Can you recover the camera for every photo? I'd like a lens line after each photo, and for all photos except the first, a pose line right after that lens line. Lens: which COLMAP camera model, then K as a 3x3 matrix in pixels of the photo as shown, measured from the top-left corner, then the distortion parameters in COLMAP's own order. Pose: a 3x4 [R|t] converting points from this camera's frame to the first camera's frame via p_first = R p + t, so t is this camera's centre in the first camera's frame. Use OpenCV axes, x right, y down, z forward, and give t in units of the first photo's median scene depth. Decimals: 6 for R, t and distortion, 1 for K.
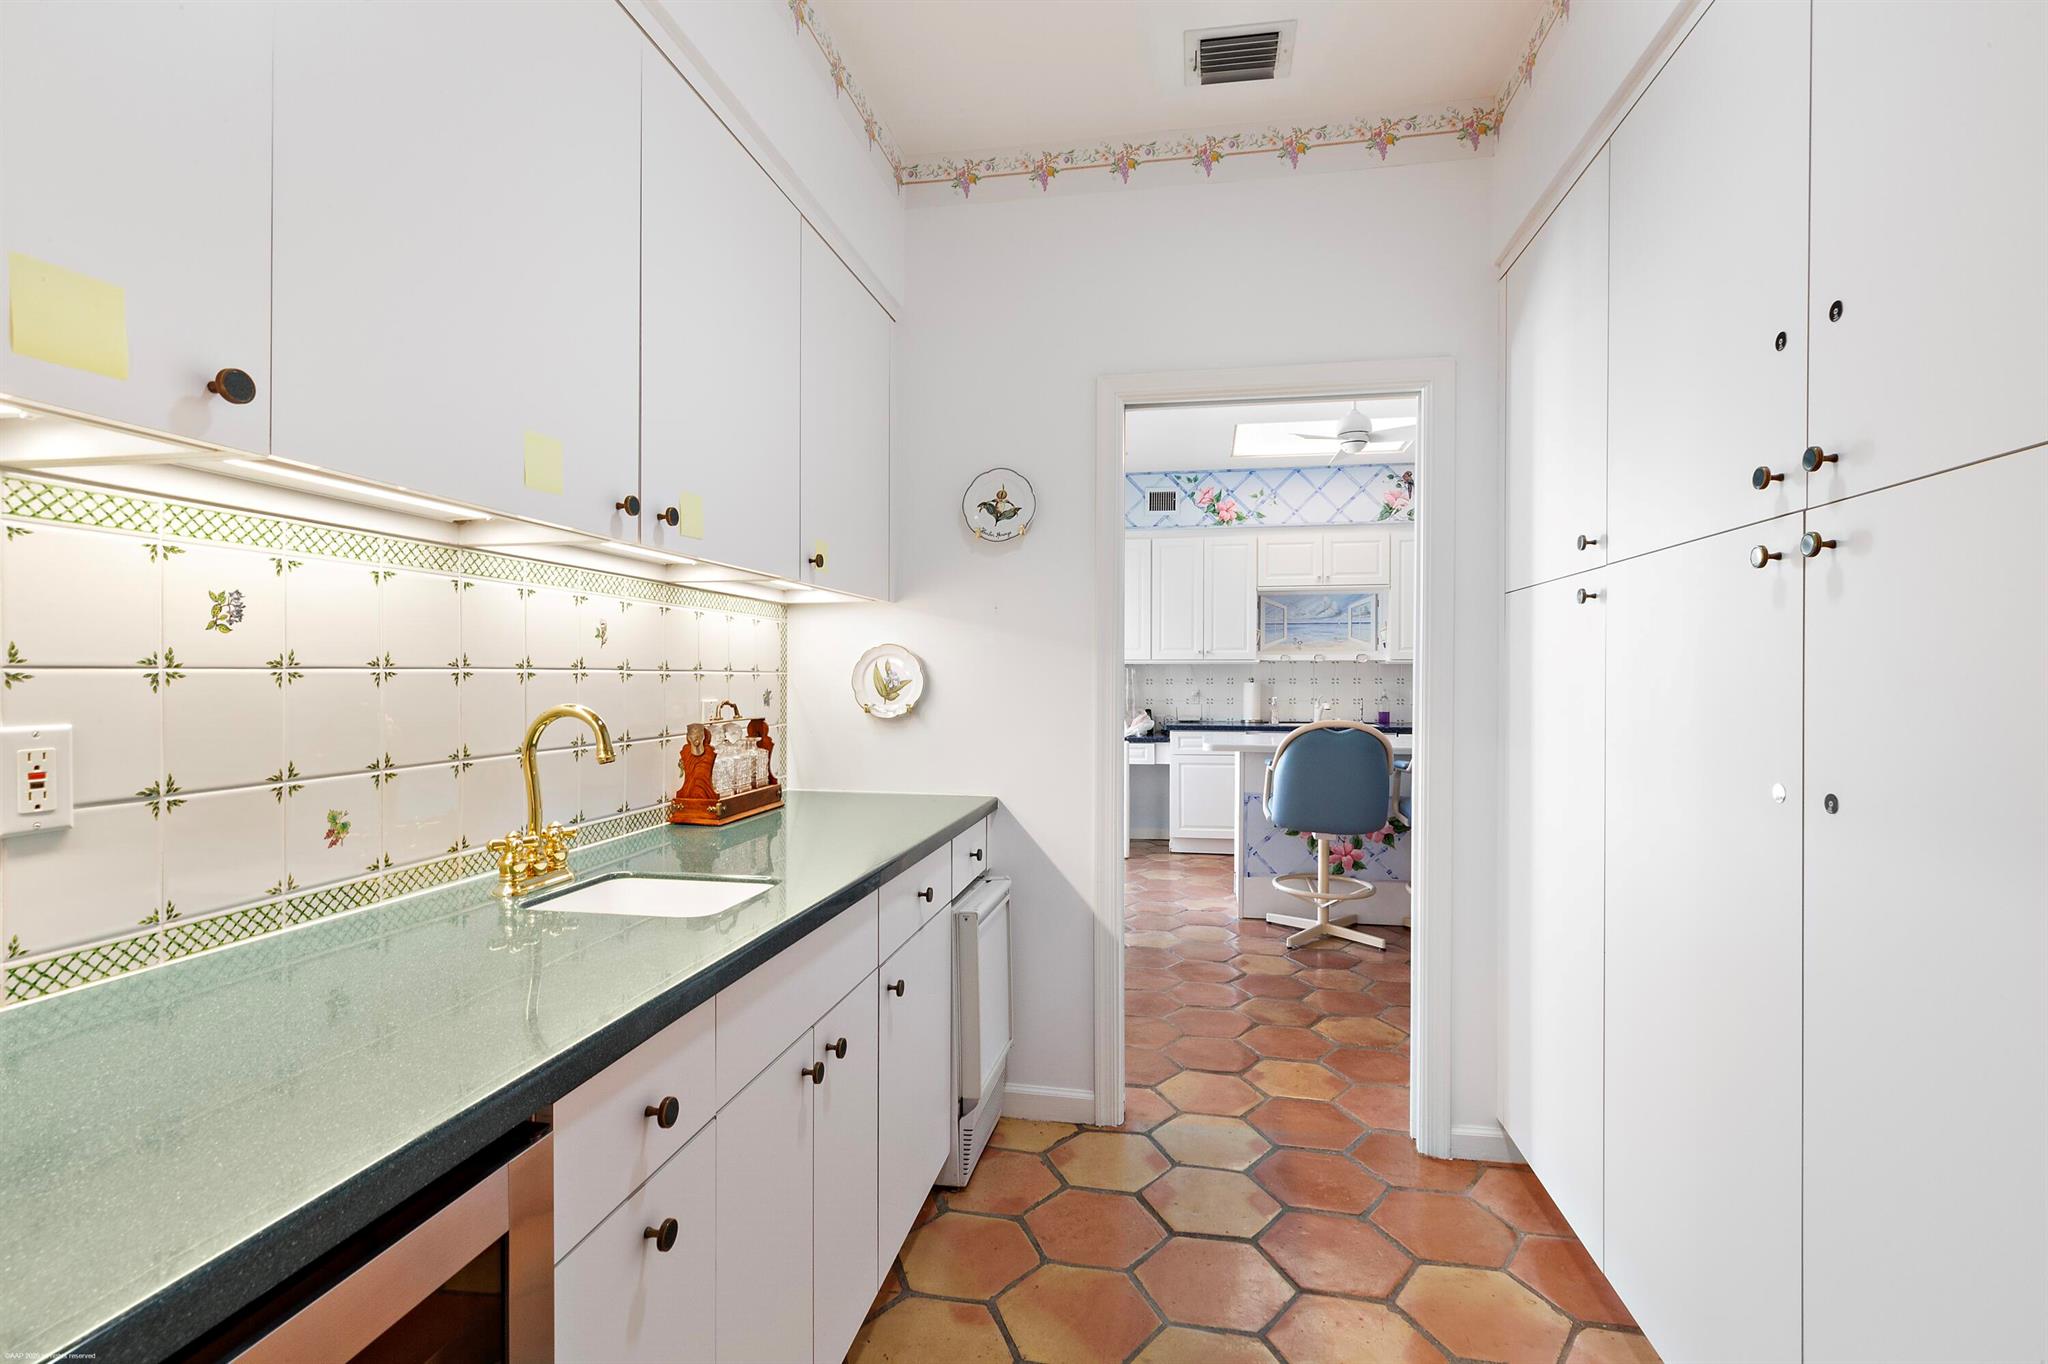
lens RADIAL K [[920.4, 0, 1024.0], [0, 920.4, 682.0], [0, 0, 1]] dist [0.005557, -0.000169]
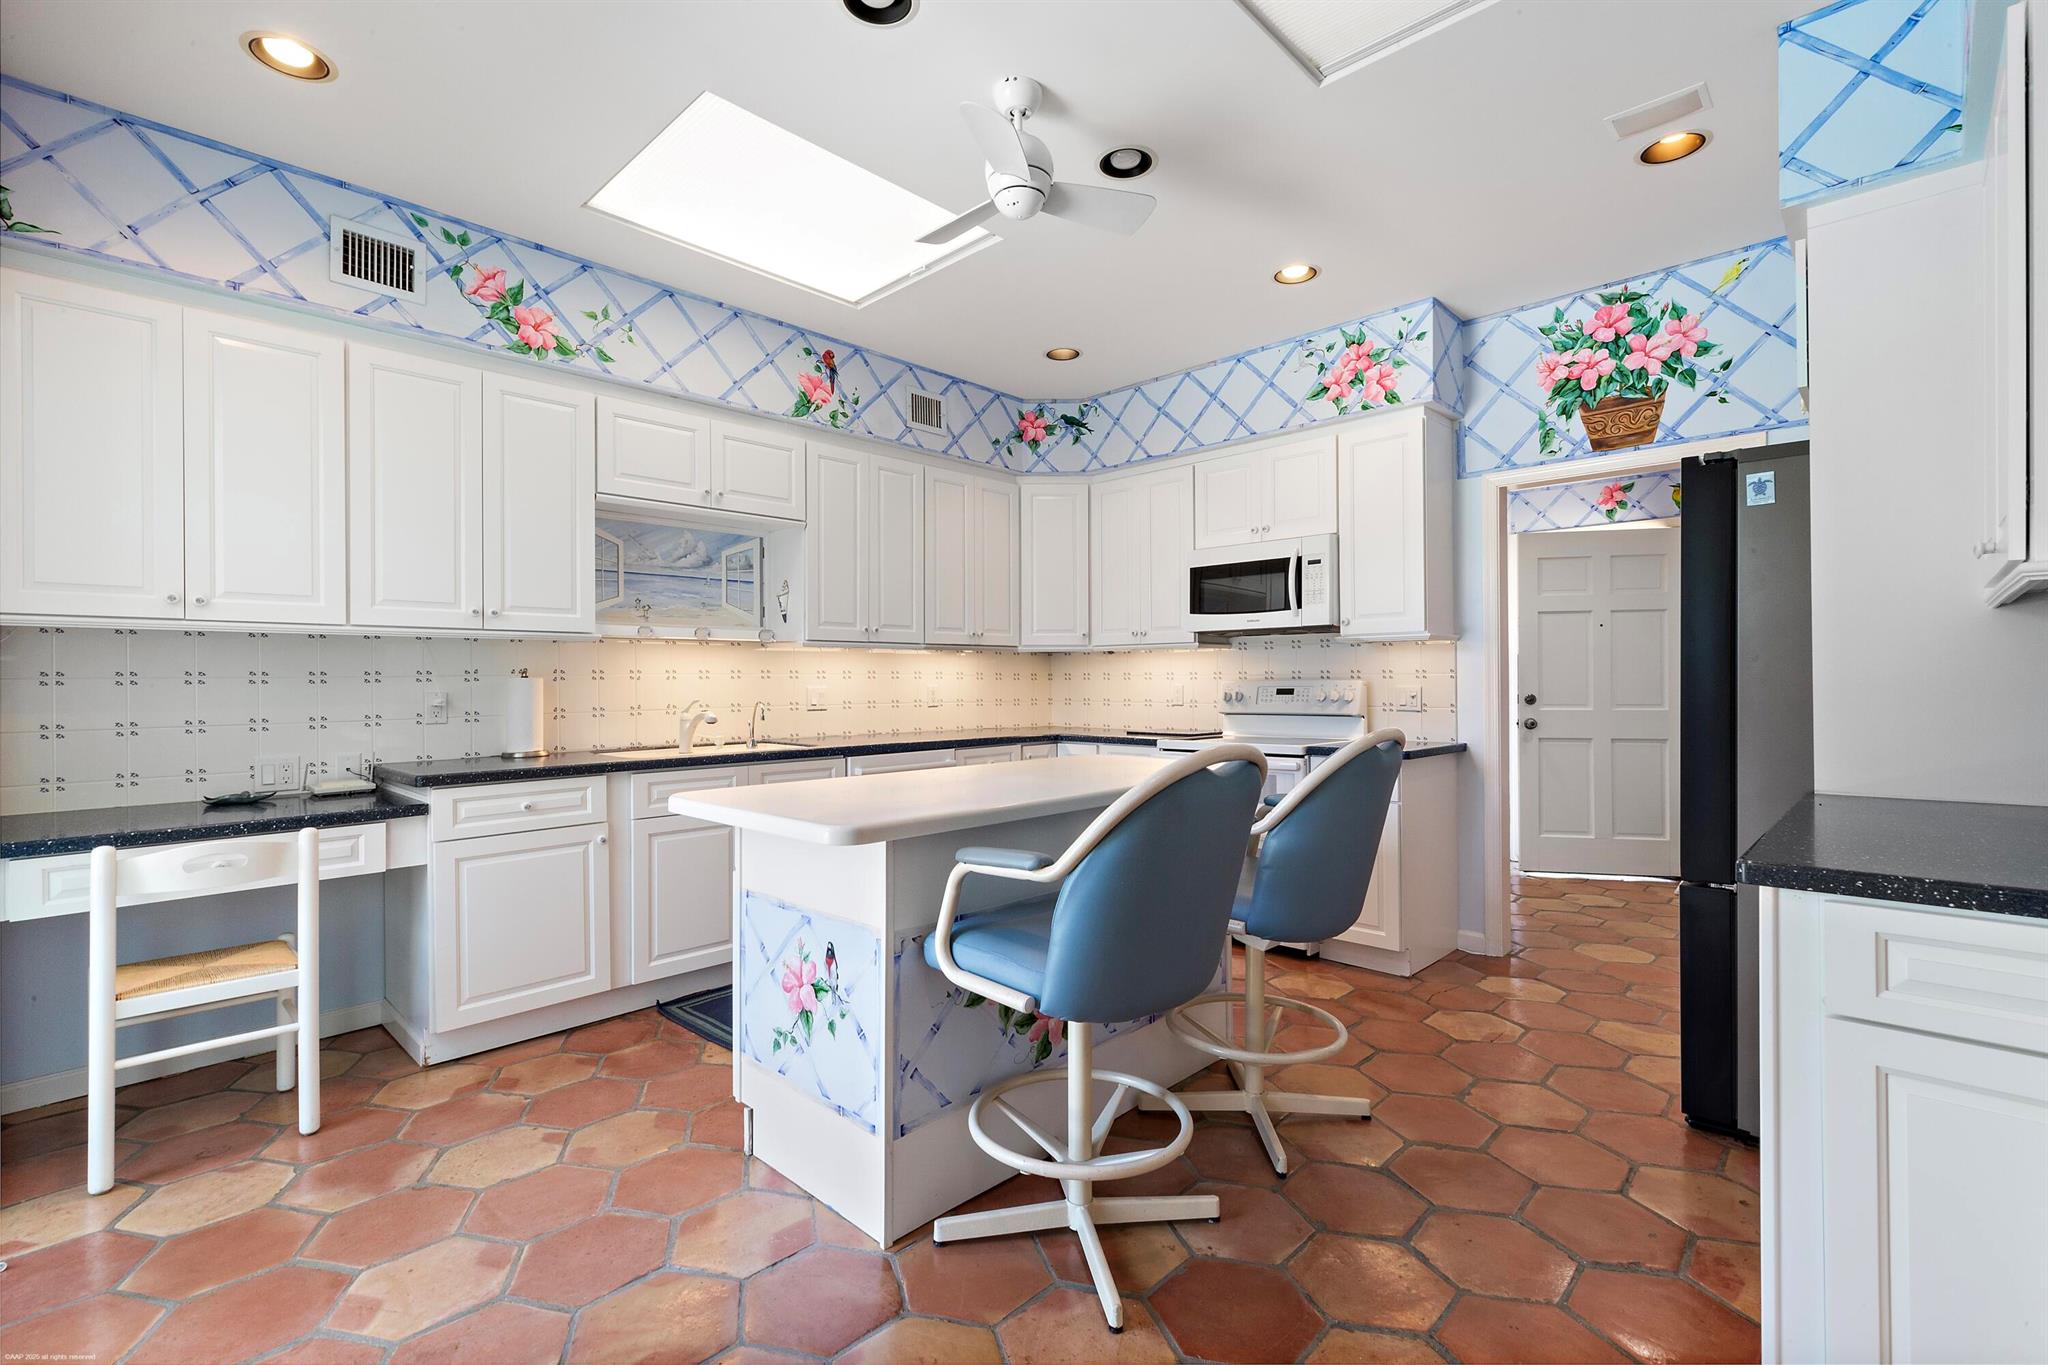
lens RADIAL K [[920.4, 0, 1024.0], [0, 920.4, 682.5], [0, 0, 1]] dist [0.005557, -0.000169]
pose [[0.543937, -0.007700, 0.839091, -0.052210], [0.010638, 0.999941, 0.002280, 0.004675], [-0.839059, 0.007686, 0.543986, 0.516268]]
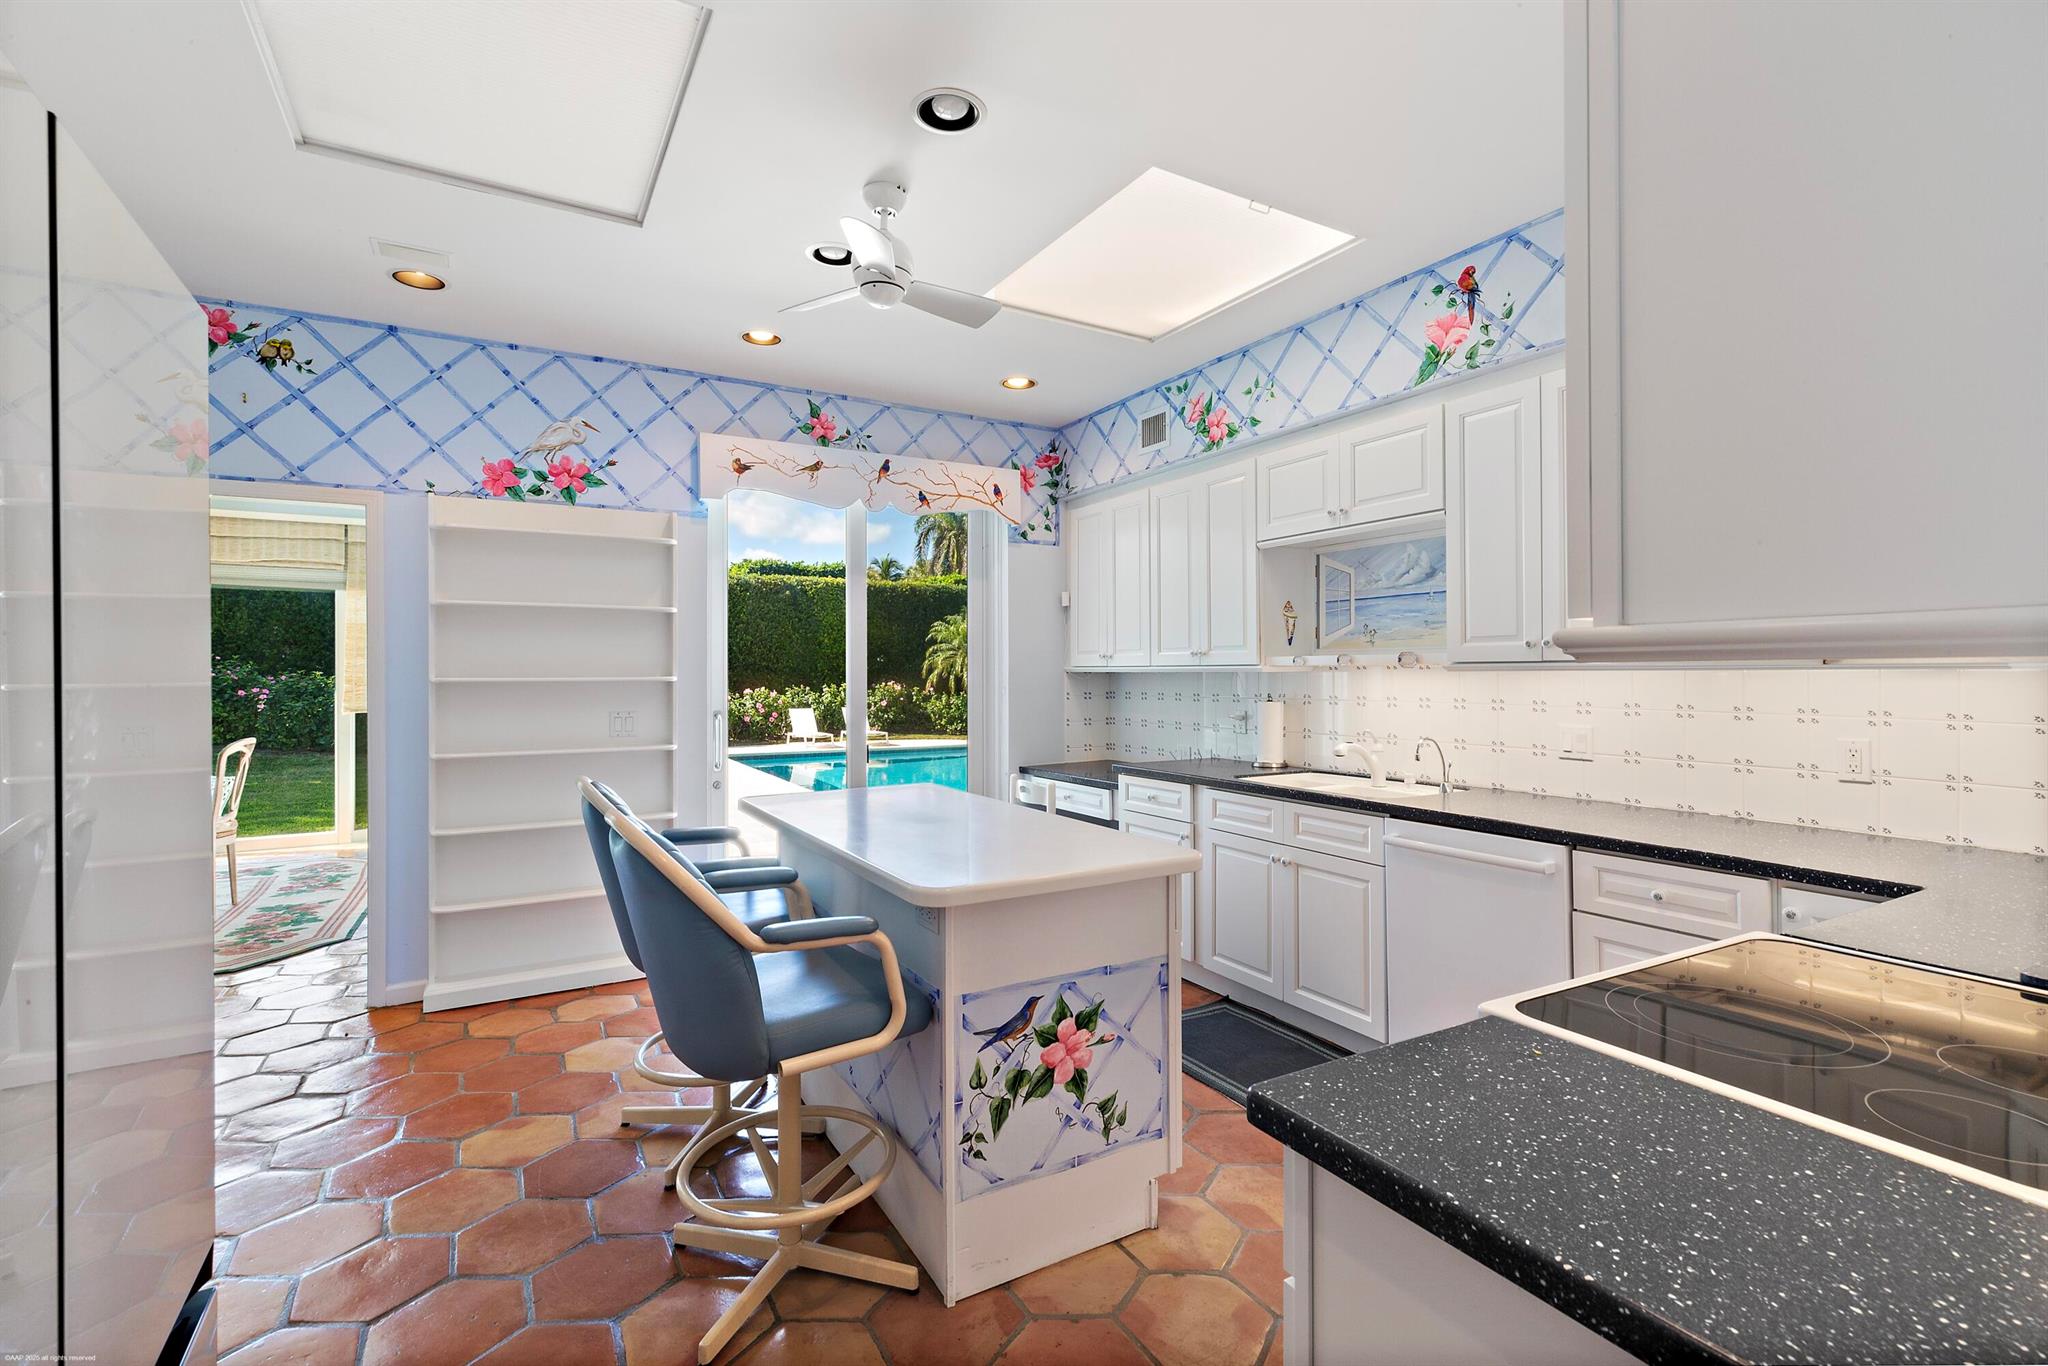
lens RADIAL K [[920.4, 0, 1024.0], [0, 920.4, 683.0], [0, 0, 1]] dist [0.005557, -0.000169]
pose [[0.650867, 0.004520, -0.759179, 0.607888], [0.000545, 0.999979, 0.006421, -0.016585], [0.759192, -0.004593, 0.650851, 0.497470]]
